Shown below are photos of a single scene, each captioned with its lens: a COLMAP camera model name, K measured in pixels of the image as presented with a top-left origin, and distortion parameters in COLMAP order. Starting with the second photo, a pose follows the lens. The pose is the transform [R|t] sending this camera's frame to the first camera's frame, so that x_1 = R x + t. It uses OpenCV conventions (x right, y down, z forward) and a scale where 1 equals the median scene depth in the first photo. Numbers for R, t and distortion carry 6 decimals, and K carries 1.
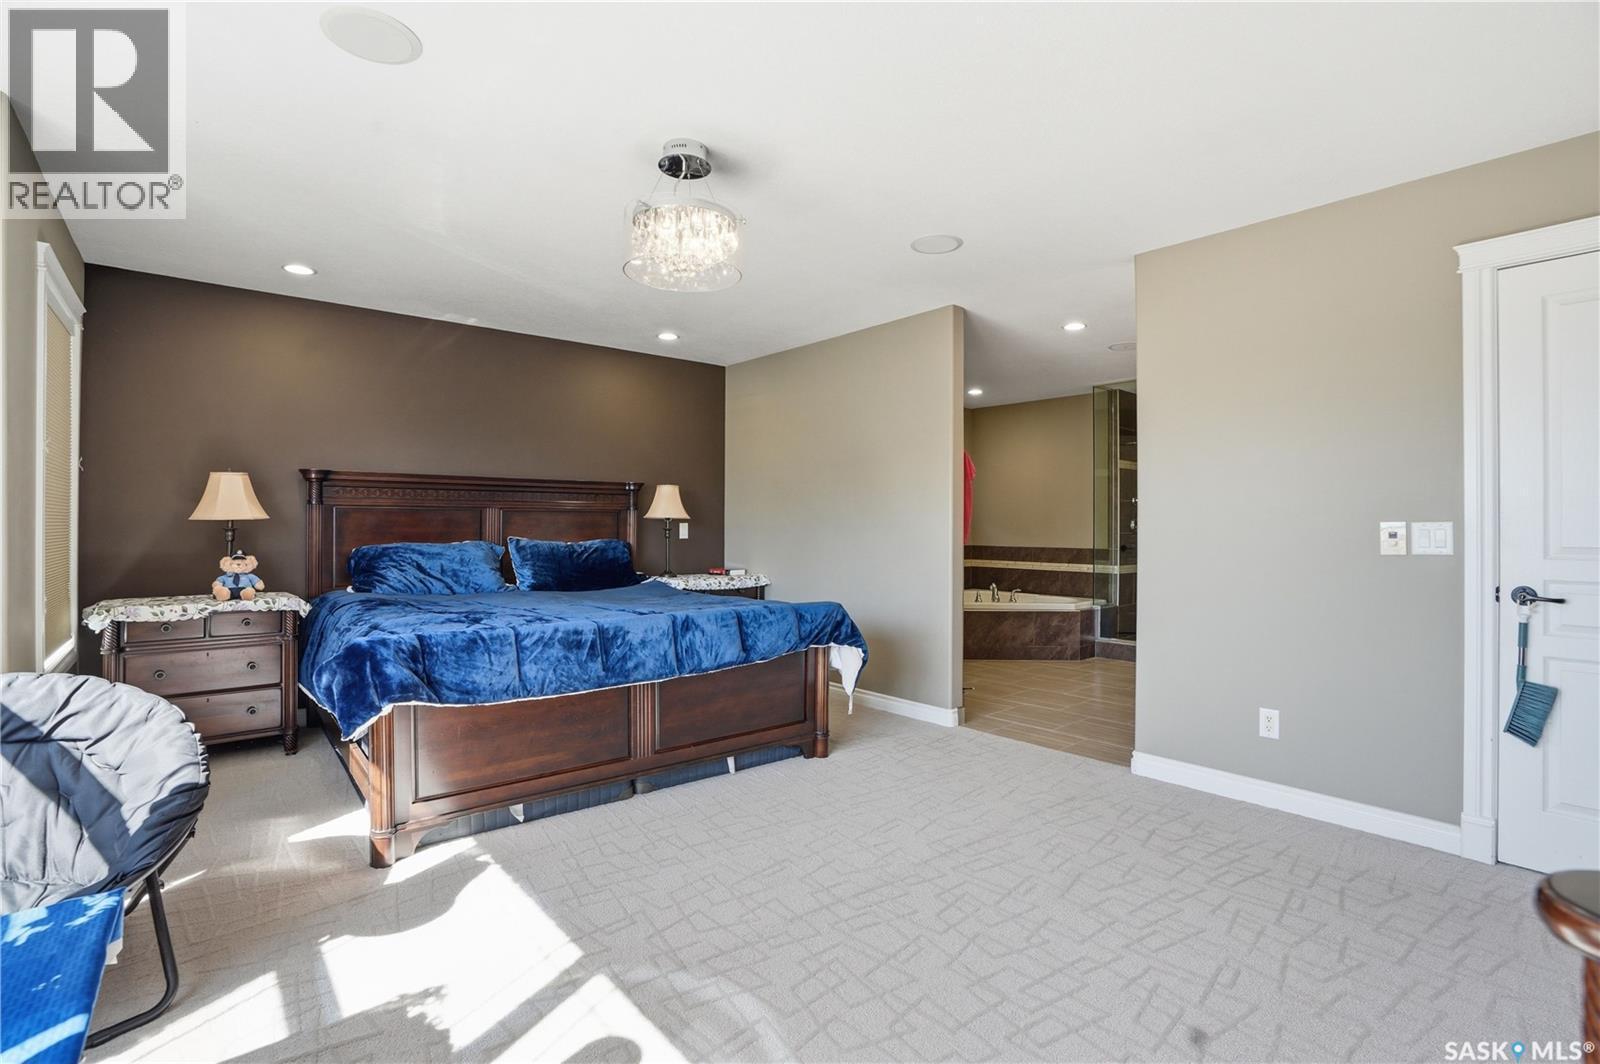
lens RADIAL K [[744.7, 0, 810.9], [0, 744.7, 524.6], [0, 0, 1]] dist [-0.043925, 0.000704]
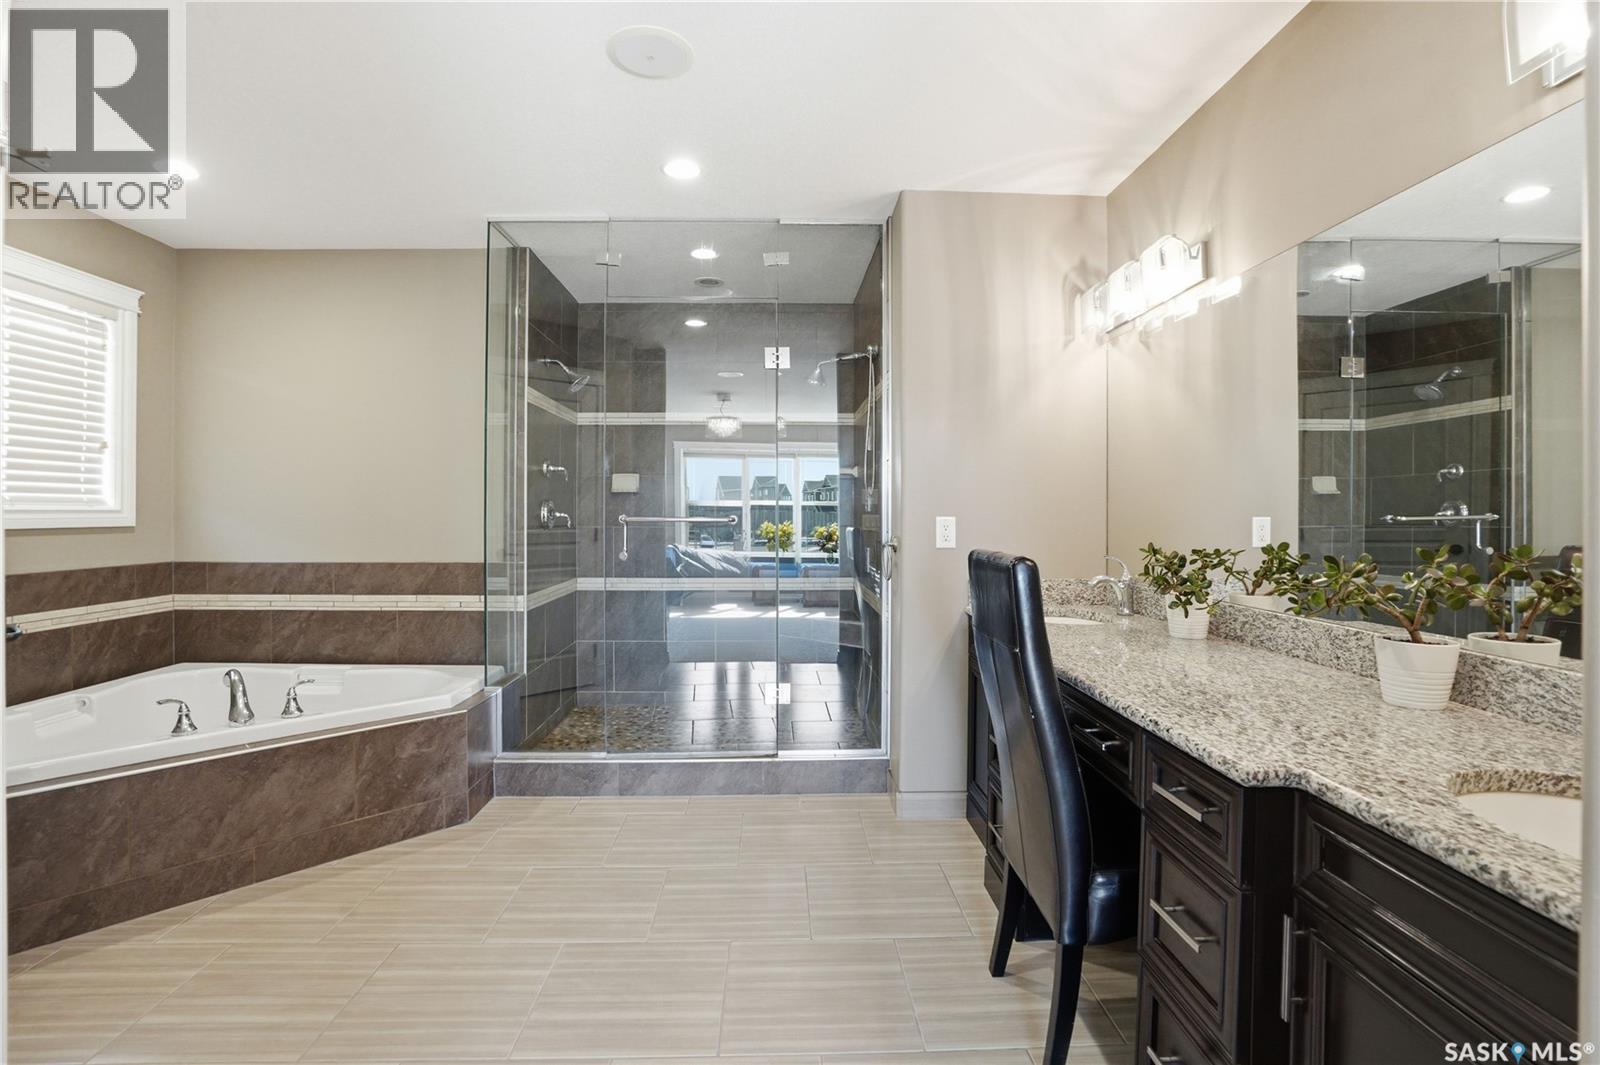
lens RADIAL K [[744.7, 0, 810.9], [0, 744.7, 525.1], [0, 0, 1]] dist [-0.043925, 0.000704]
pose [[0.618342, -0.016539, 0.785735, 0.270209], [0.002648, 0.999817, 0.018962, -0.002946], [-0.785905, -0.009644, 0.618272, 1.038192]]
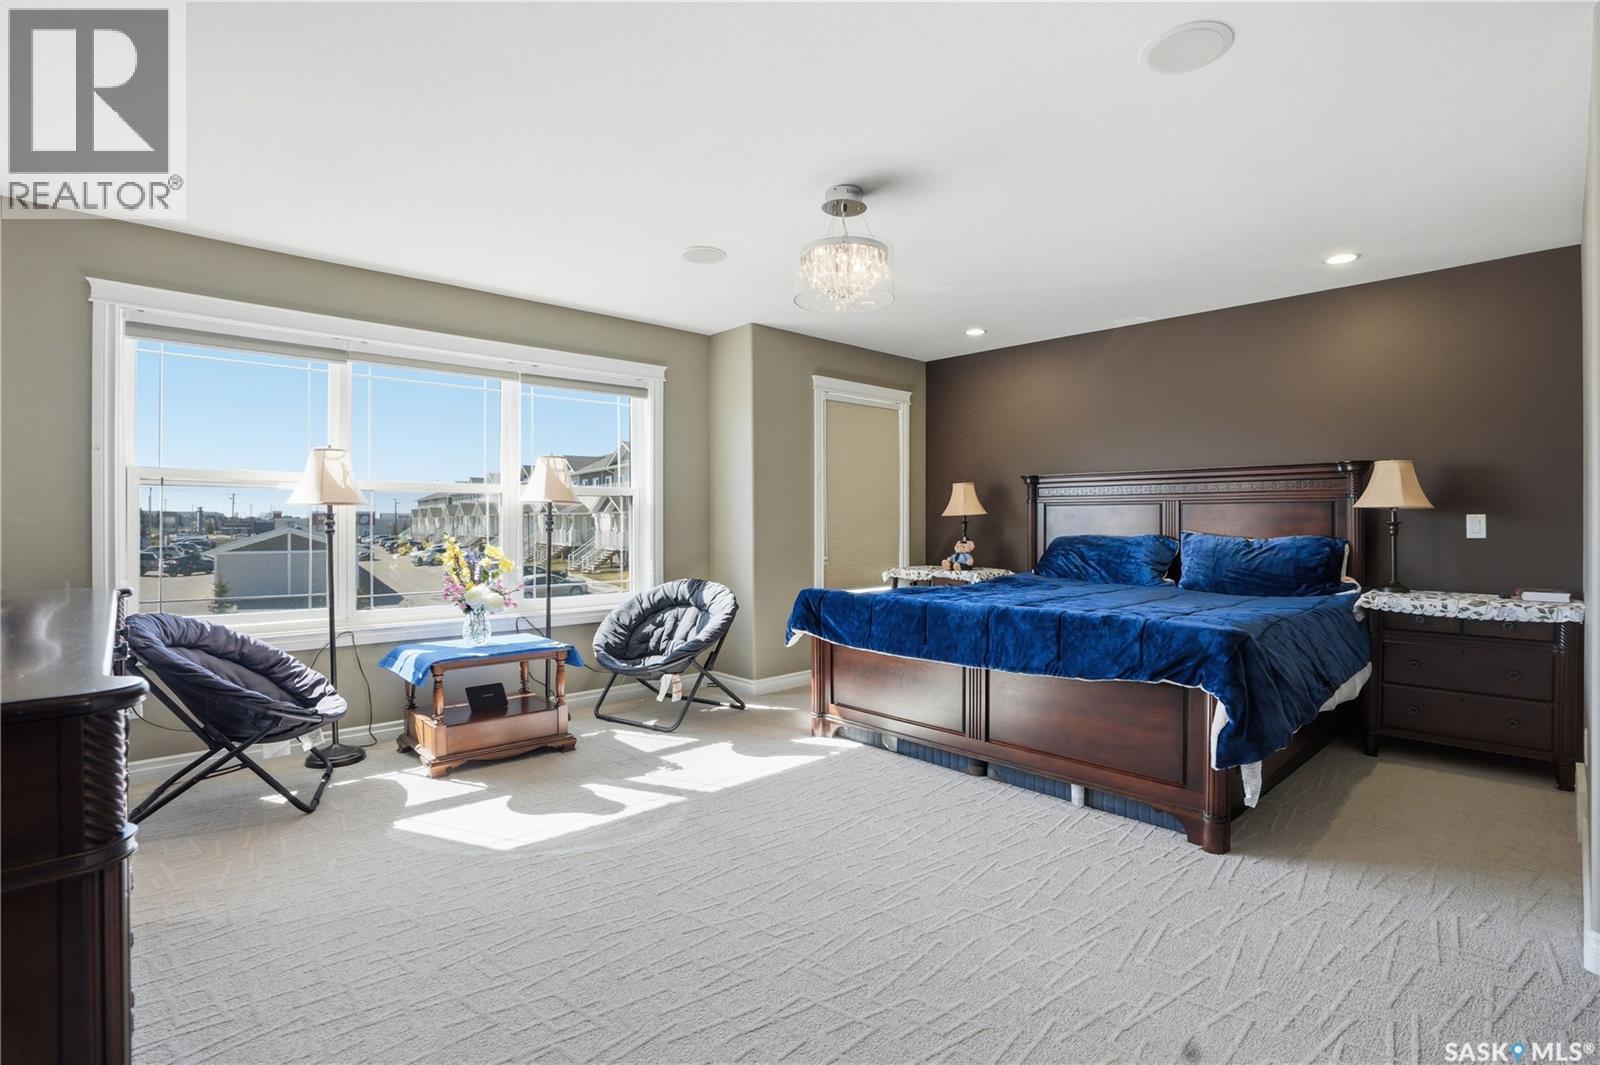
lens RADIAL K [[770.6, 0, 802.0], [0, 770.6, 512.4], [0, 0, 1]] dist [-0.048436, 0.000384]
pose [[0.039352, -0.012225, -0.999151, 0.763041], [0.003487, 0.999921, -0.012097, 0.003719], [0.999219, -0.003008, 0.039391, 0.639503]]
